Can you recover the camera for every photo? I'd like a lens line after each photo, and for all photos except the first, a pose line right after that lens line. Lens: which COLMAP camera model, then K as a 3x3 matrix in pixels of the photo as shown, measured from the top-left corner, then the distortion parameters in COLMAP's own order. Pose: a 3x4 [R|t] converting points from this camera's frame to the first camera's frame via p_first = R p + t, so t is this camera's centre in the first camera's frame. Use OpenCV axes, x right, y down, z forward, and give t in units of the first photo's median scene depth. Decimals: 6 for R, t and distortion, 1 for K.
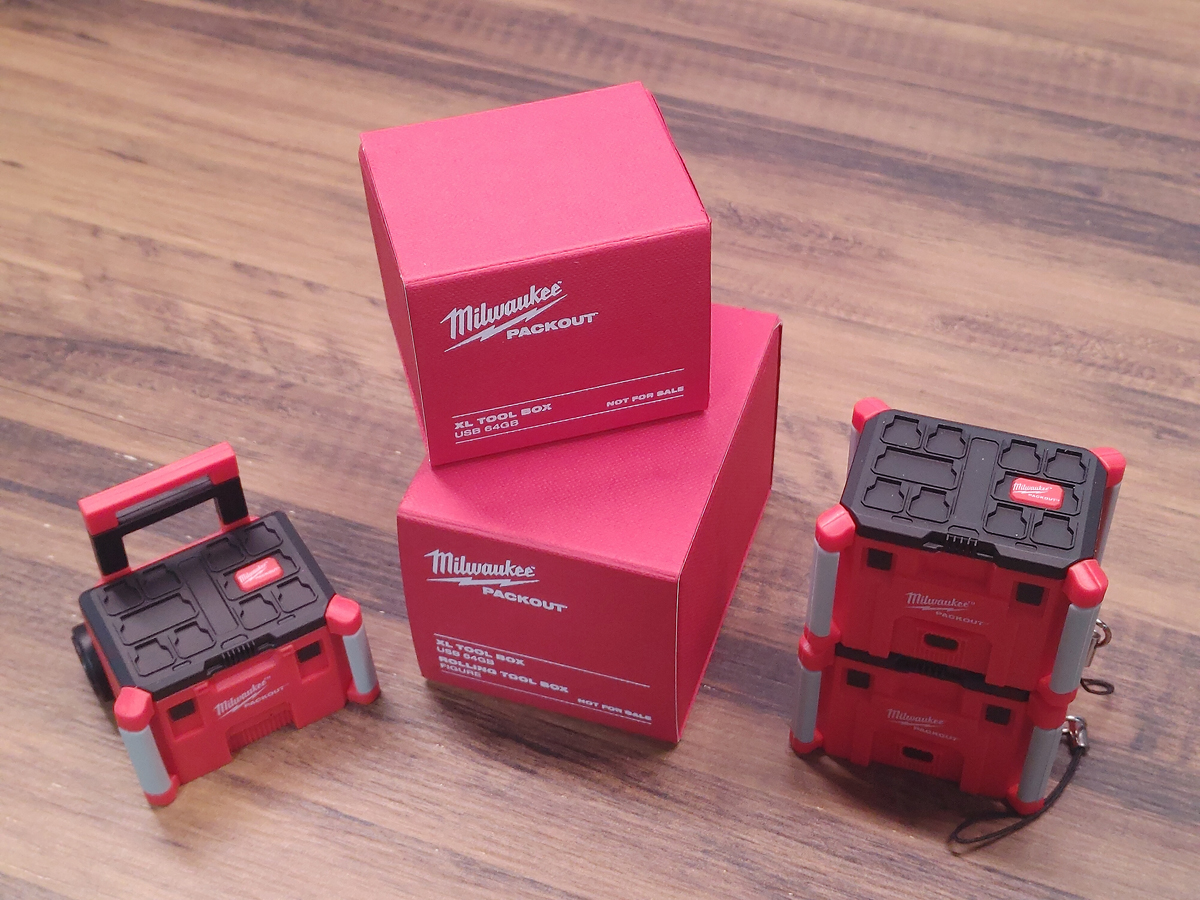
lens RADIAL K [[1821.4, 0, 599.9], [0, 1821.4, 448.5], [0, 0, 1]] dist [0.146654, 0.000000]
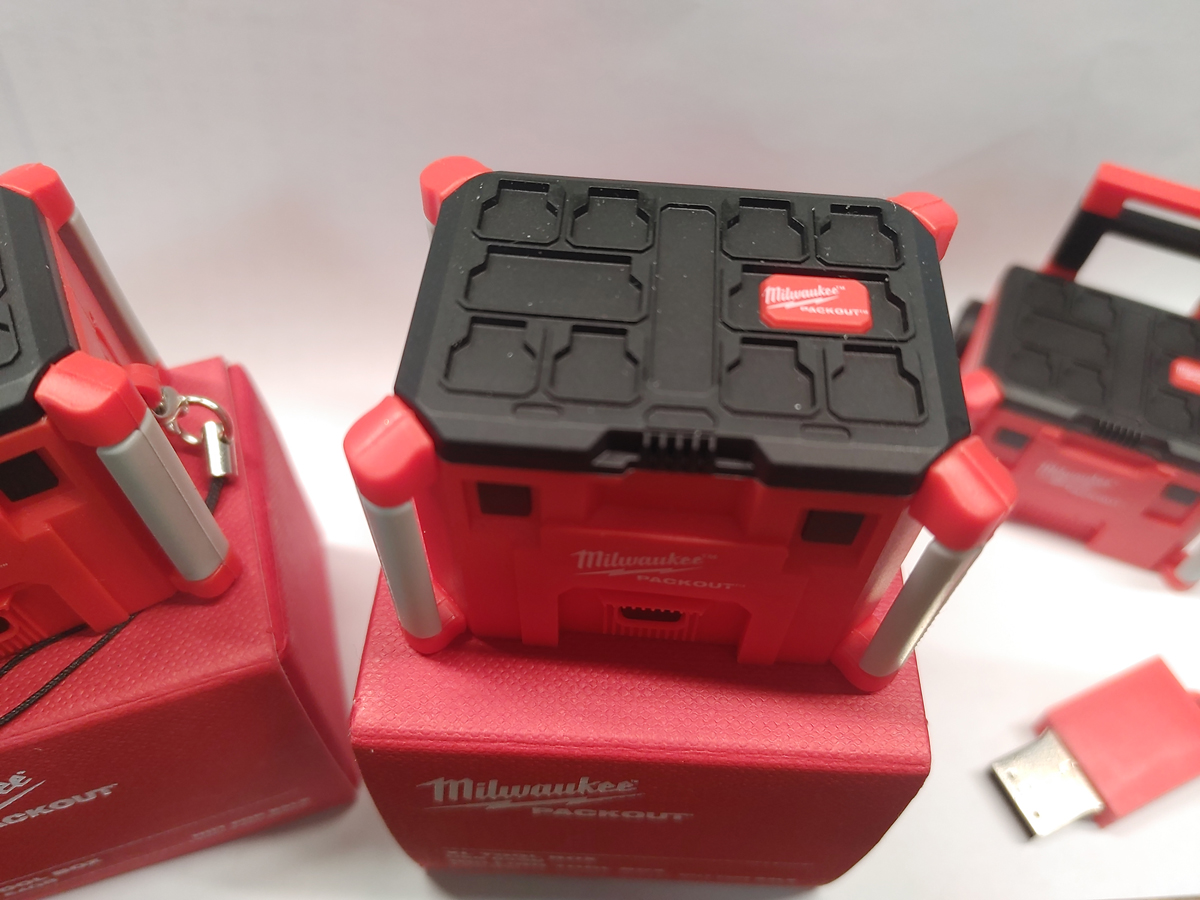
lens RADIAL K [[909.9, 0, 596.7], [0, 909.9, 451.4], [0, 0, 1]] dist [-0.007312, -0.001082]
pose [[0.973435, -0.167679, 0.155913, 0.142349], [0.138365, 0.973343, 0.182918, 0.011274], [-0.182428, -0.156486, 0.970686, 0.781243]]
